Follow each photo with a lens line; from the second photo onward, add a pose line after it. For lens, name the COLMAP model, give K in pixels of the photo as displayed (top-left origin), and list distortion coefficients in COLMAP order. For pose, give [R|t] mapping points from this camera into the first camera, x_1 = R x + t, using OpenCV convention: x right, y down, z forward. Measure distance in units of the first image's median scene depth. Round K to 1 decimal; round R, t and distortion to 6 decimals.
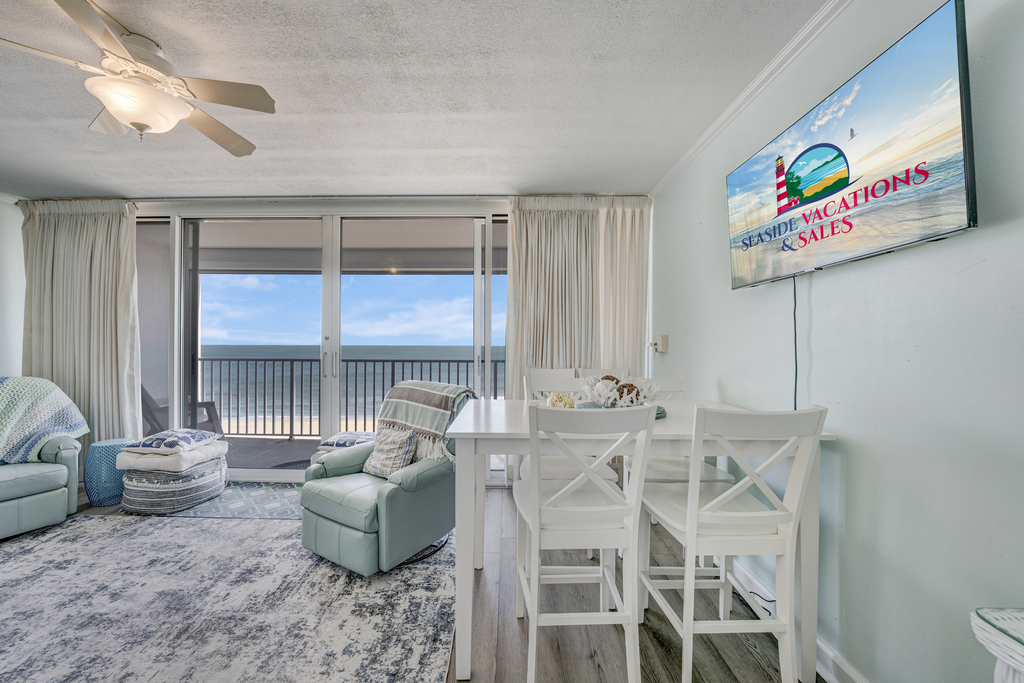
lens RADIAL K [[379.8, 0, 502.9], [0, 379.8, 346.8], [0, 0, 1]] dist [-0.019900, 0.002877]
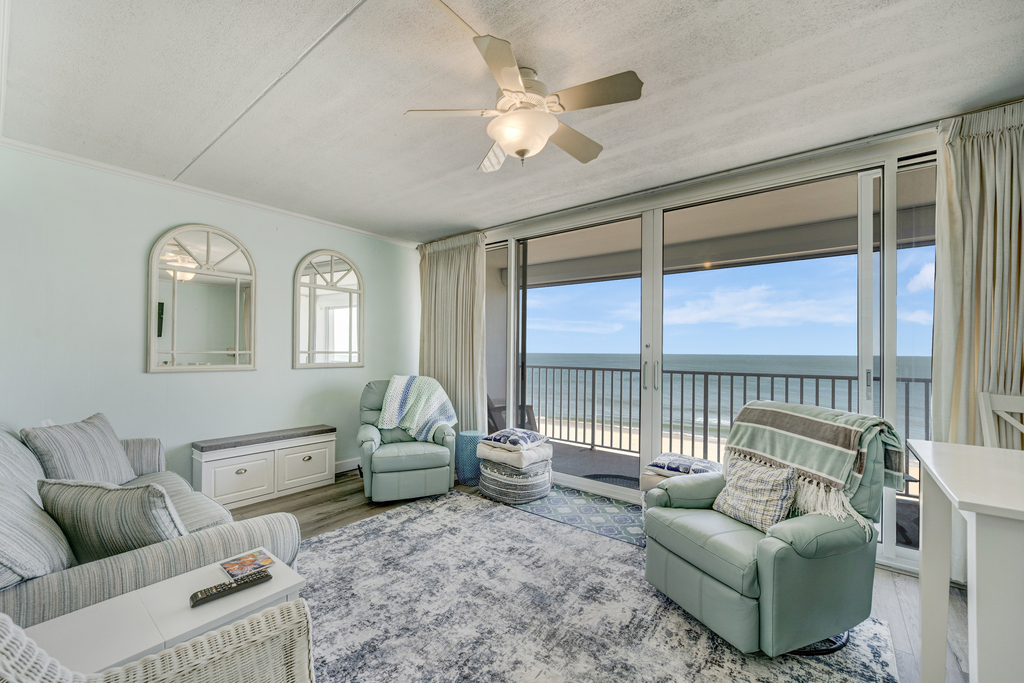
lens RADIAL K [[411.1, 0, 503.4], [0, 411.1, 350.4], [0, 0, 1]] dist [-0.003557, 0.000515]
pose [[0.787317, 0.000962, -0.616548, -0.226855], [-0.008182, 0.999927, -0.008888, -0.001383], [0.616494, 0.012042, 0.787267, 0.020664]]
